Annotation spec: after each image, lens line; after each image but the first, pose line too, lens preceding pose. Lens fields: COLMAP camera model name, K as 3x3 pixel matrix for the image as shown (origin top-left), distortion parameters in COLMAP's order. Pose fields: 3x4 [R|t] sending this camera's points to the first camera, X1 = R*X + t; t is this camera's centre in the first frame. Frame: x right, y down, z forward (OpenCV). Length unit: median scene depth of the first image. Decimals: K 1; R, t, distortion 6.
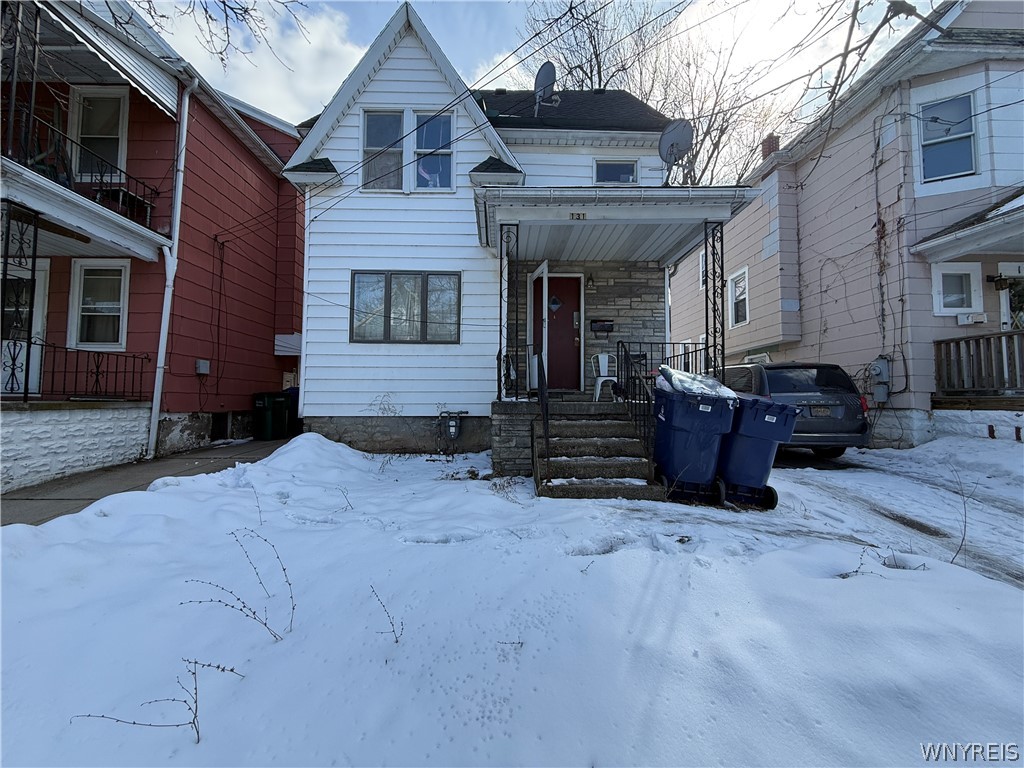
lens RADIAL K [[410.3, 0, 511.0], [0, 410.3, 382.6], [0, 0, 1]] dist [-0.001698, -0.000780]
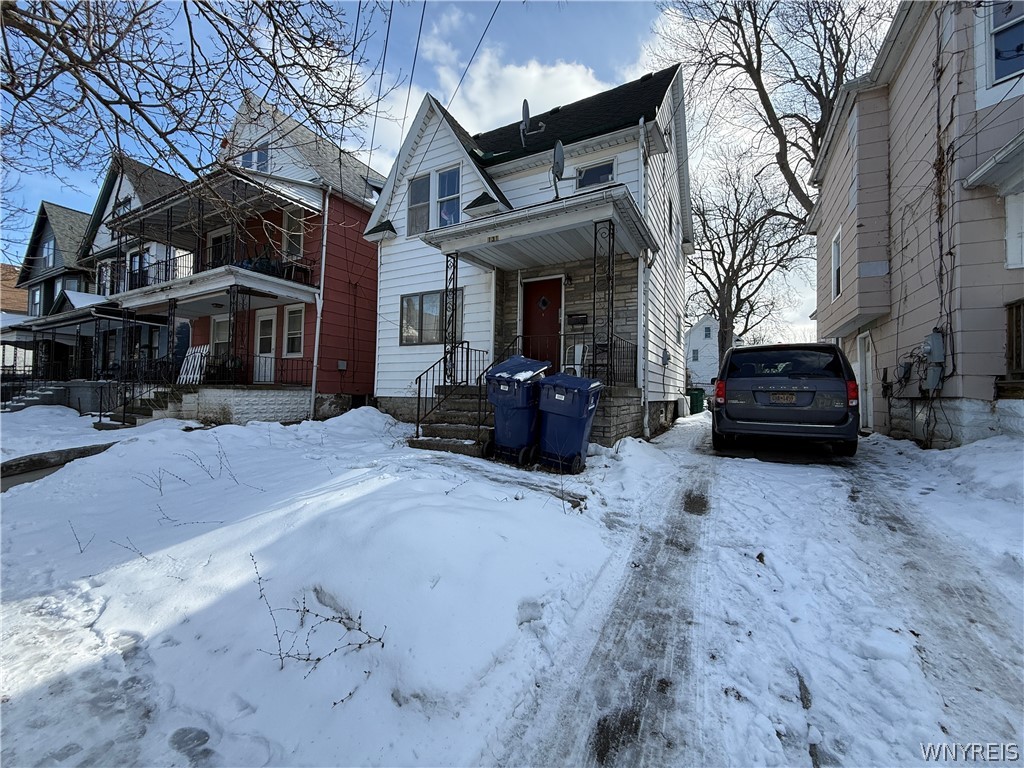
lens RADIAL K [[410.3, 0, 510.1], [0, 410.3, 381.0], [0, 0, 1]] dist [-0.001698, -0.000780]
pose [[0.867790, -0.005659, -0.496900, 0.643755], [0.013032, 0.999850, 0.011373, 0.014135], [0.496761, -0.016345, 0.867733, -0.060824]]
